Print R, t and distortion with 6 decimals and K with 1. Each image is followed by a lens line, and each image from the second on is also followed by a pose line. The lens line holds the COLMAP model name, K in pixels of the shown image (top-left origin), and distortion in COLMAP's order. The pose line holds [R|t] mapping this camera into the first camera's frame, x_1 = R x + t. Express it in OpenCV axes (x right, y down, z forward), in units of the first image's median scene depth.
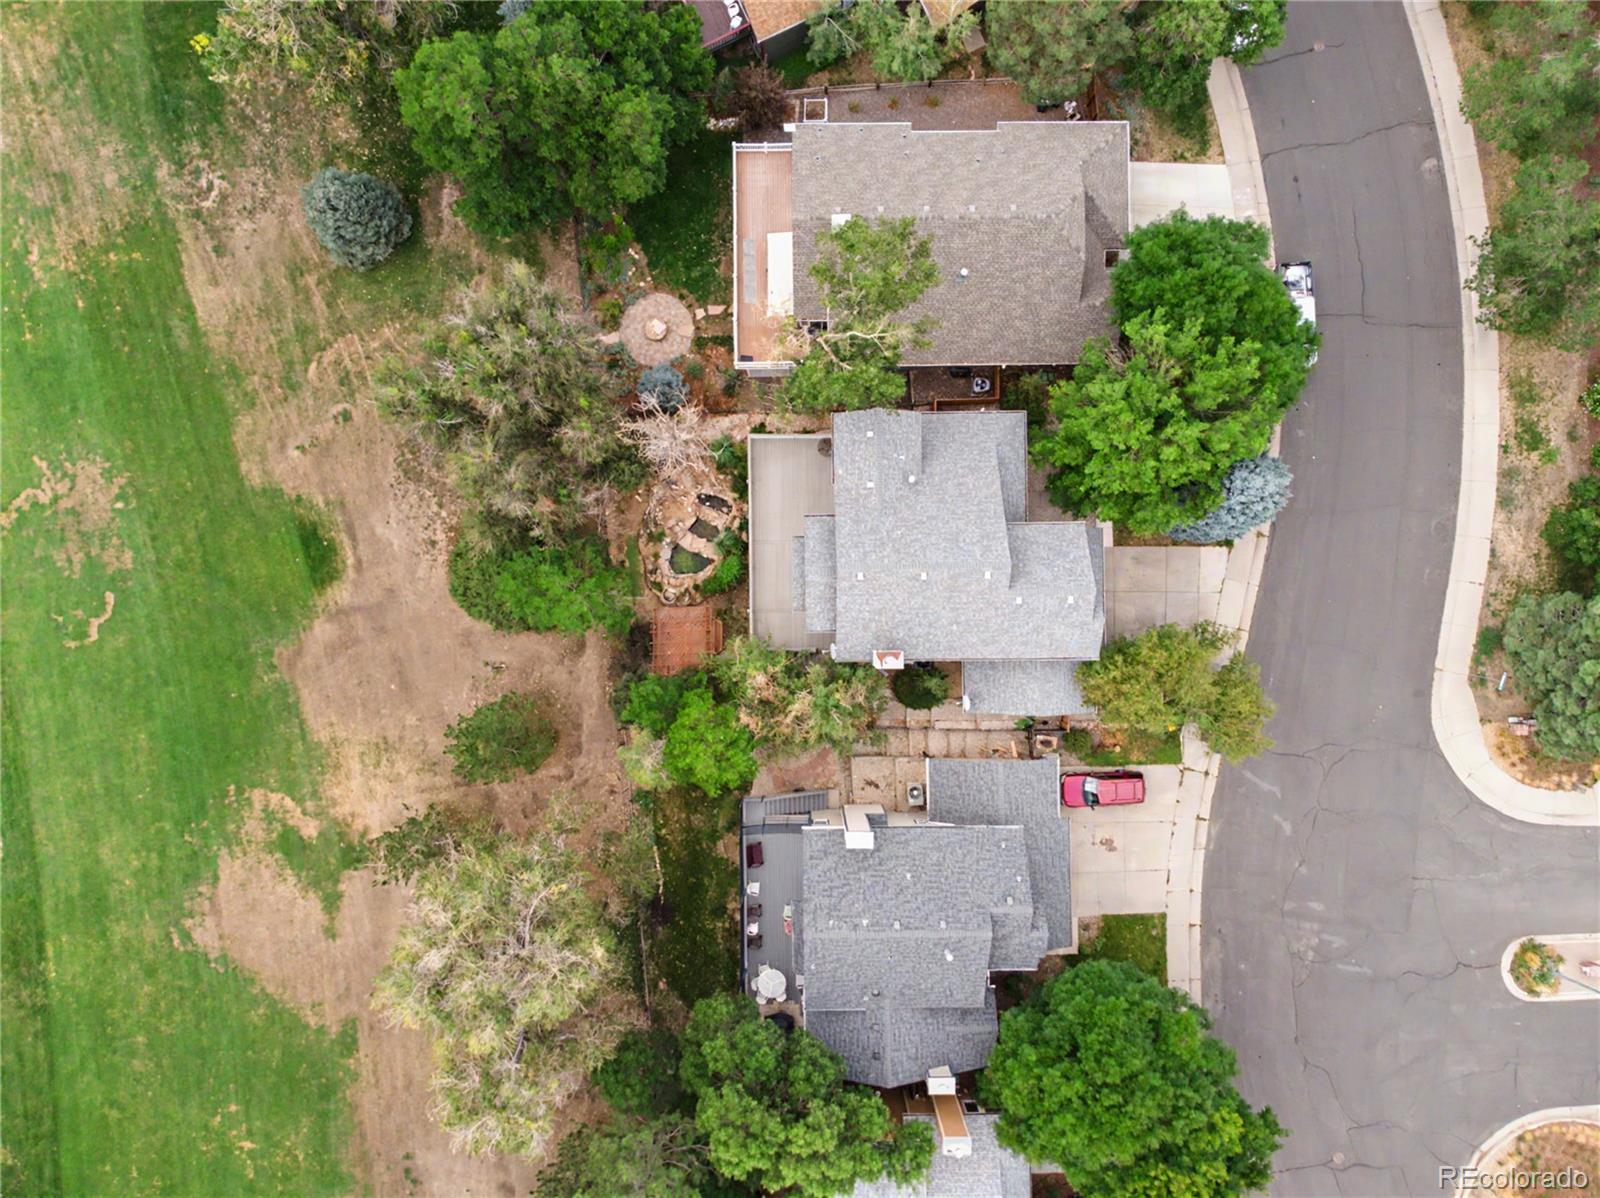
lens RADIAL K [[1183.5, 0, 807.5], [0, 1183.5, 596.0], [0, 0, 1]] dist [-0.000155, 0.028126]
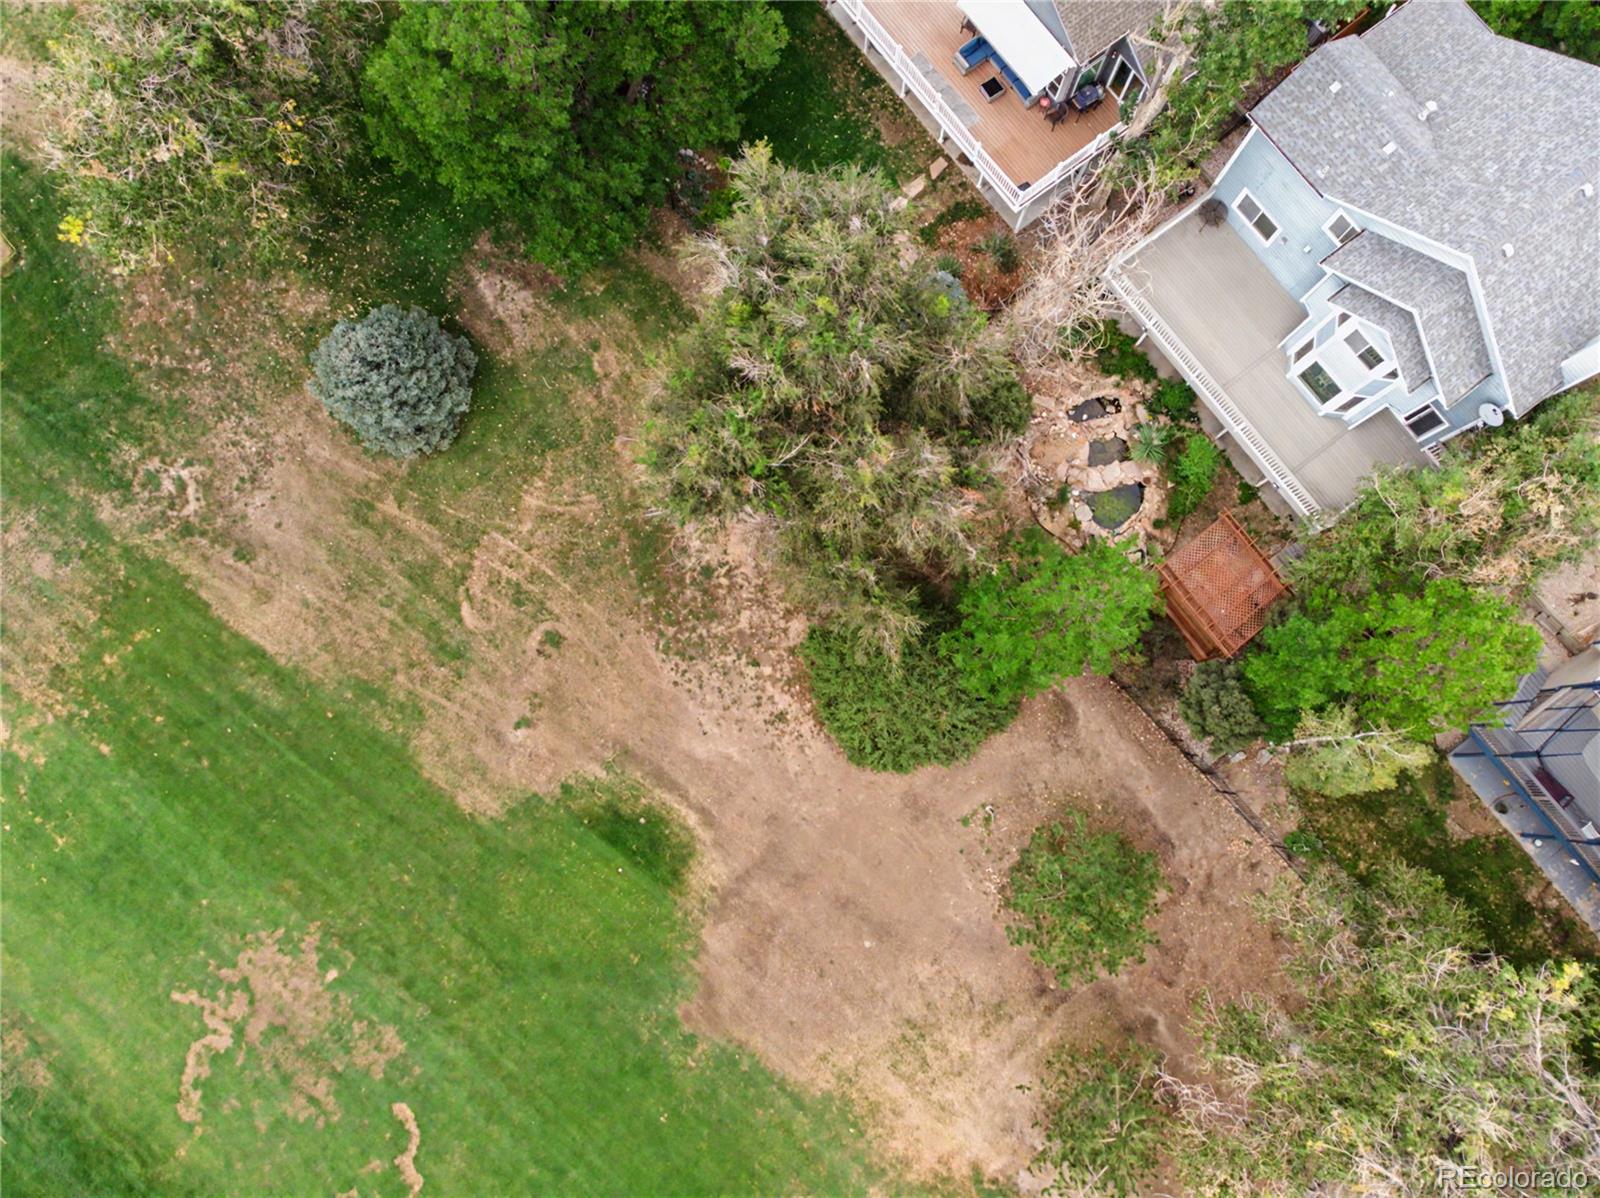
lens RADIAL K [[1183.5, 0, 807.5], [0, 1183.5, 596.0], [0, 0, 1]] dist [-0.000155, 0.028126]
pose [[0.803262, -0.588067, 0.094590, -0.324313], [0.595544, 0.795588, -0.111206, -0.017329], [-0.009858, 0.145660, 0.989286, 0.360125]]
